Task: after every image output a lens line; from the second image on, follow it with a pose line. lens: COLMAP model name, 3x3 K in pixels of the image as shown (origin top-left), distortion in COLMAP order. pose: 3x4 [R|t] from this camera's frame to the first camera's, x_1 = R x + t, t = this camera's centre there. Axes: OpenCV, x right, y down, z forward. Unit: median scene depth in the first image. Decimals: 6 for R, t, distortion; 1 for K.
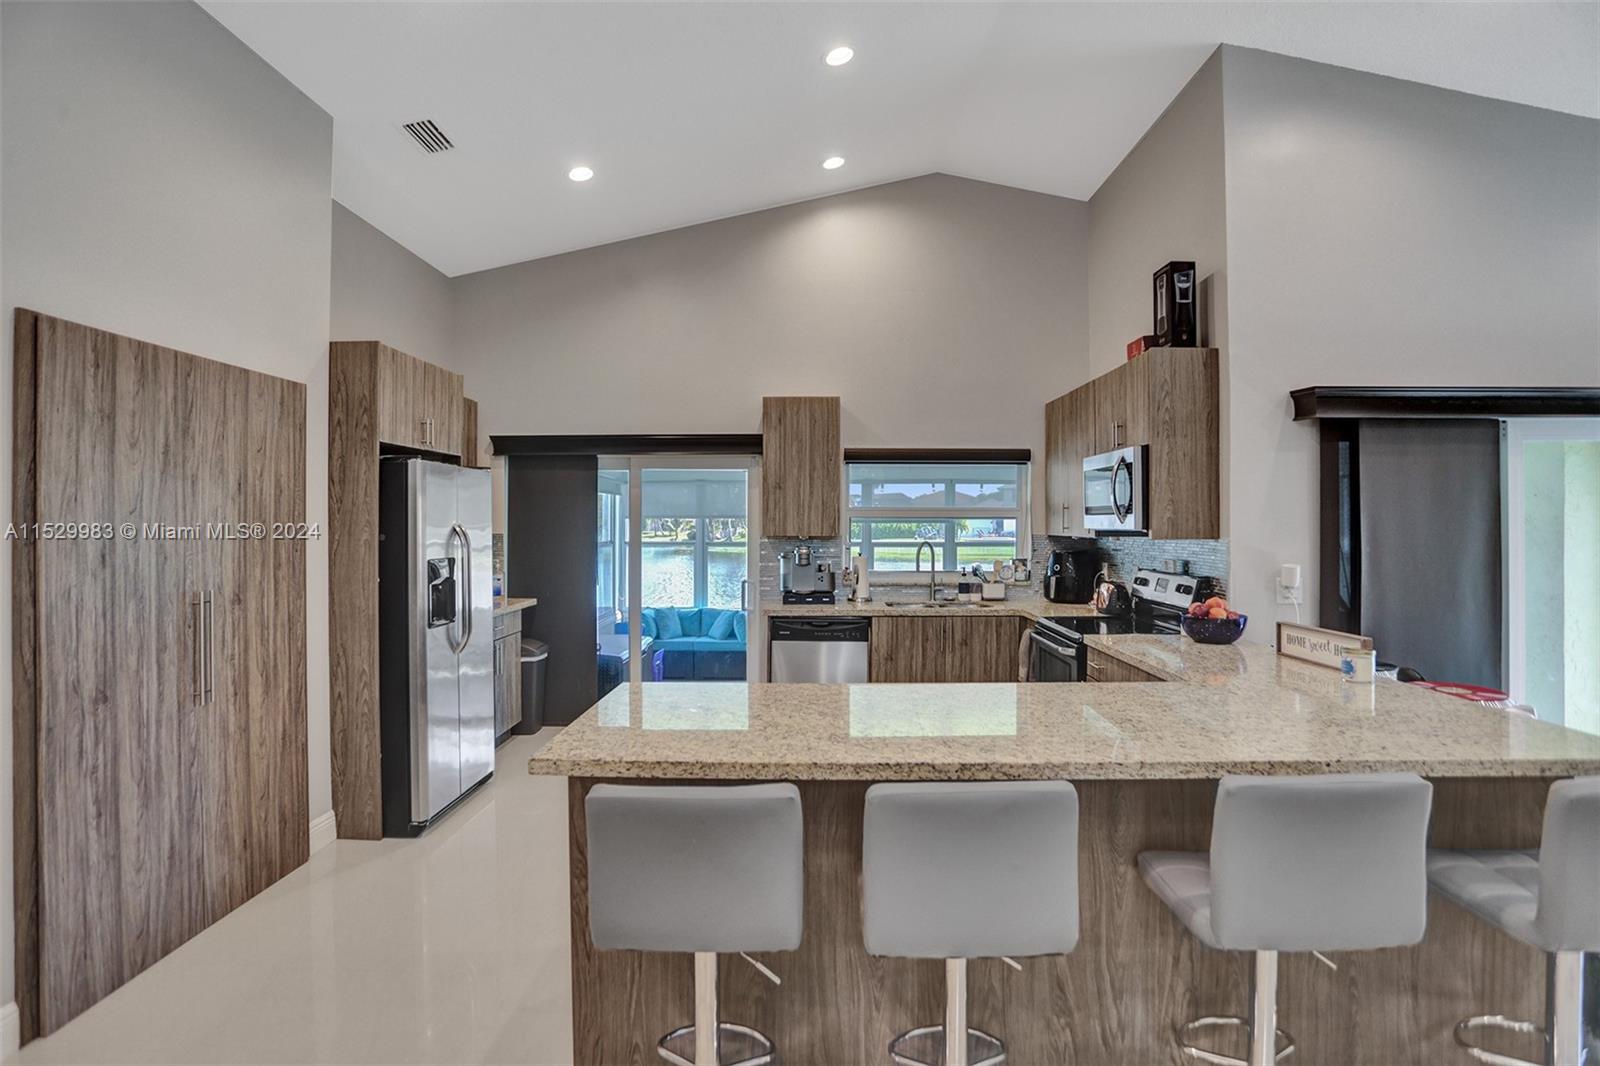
lens RADIAL K [[815.4, 0, 794.7], [0, 815.4, 506.8], [0, 0, 1]] dist [-0.041768, 0.001019]
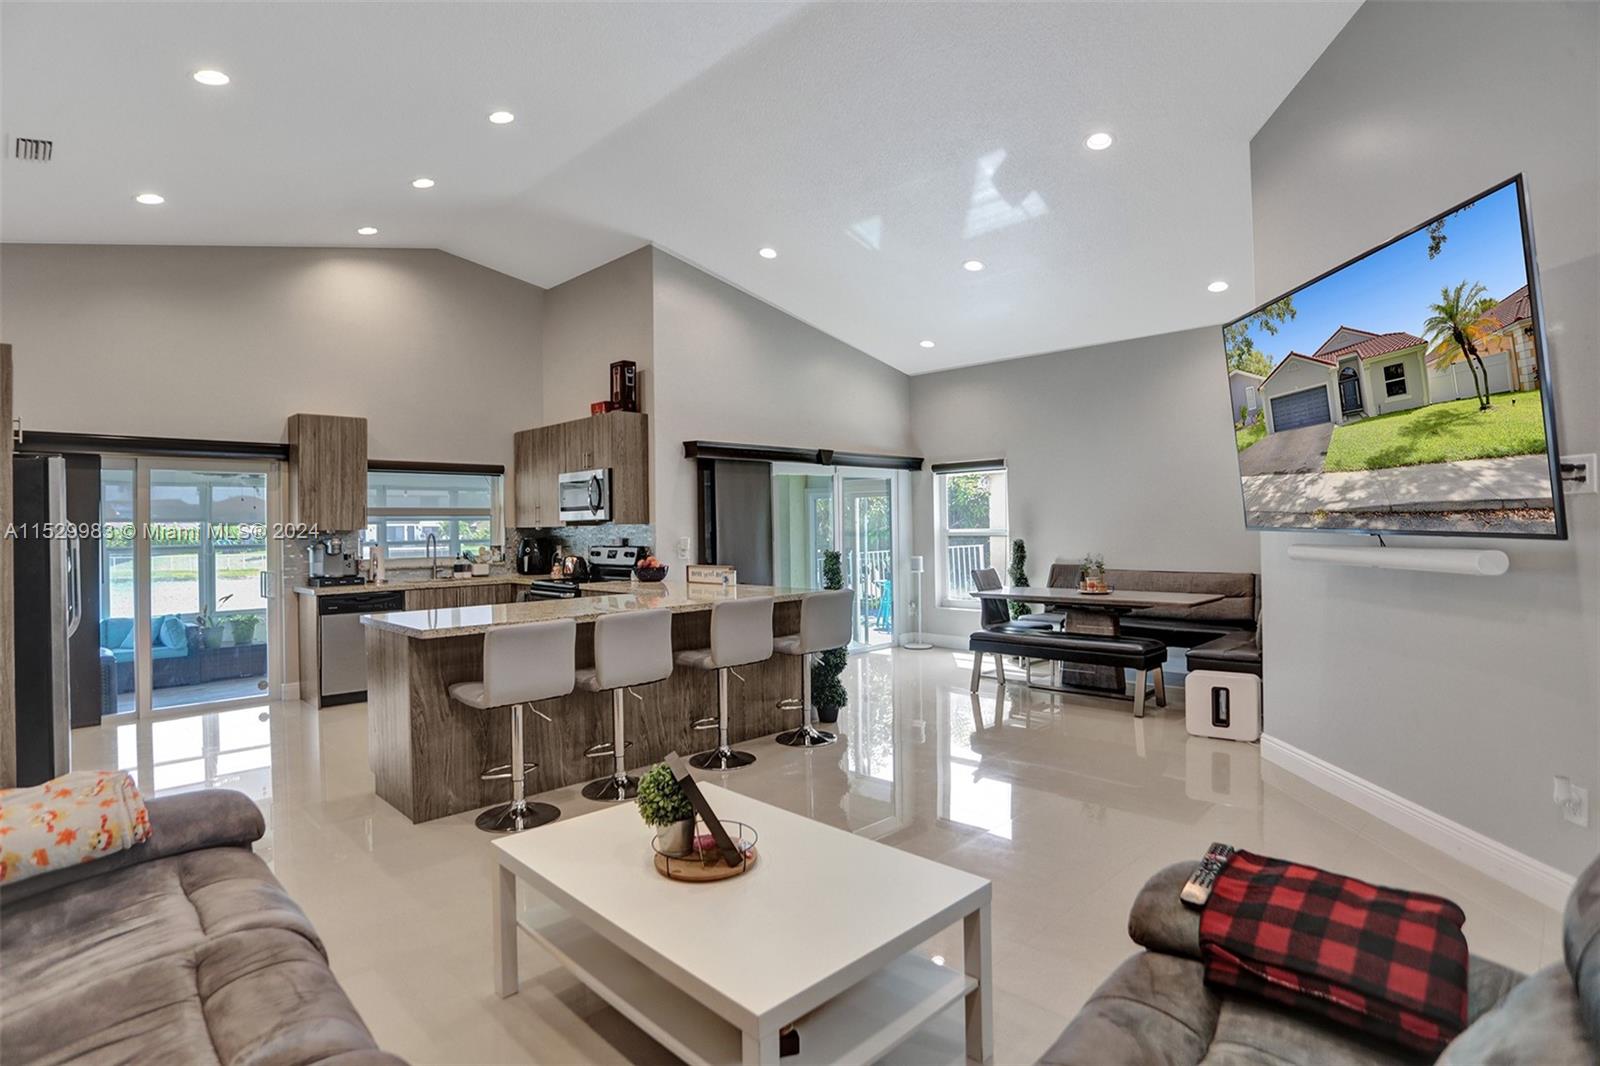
lens RADIAL K [[815.4, 0, 795.8], [0, 815.4, 510.2], [0, 0, 1]] dist [-0.041768, 0.001019]
pose [[0.693564, 0.001520, 0.720393, -0.398522], [0.004675, 0.999967, -0.006611, 0.017843], [-0.720380, 0.007953, 0.693534, -0.343604]]
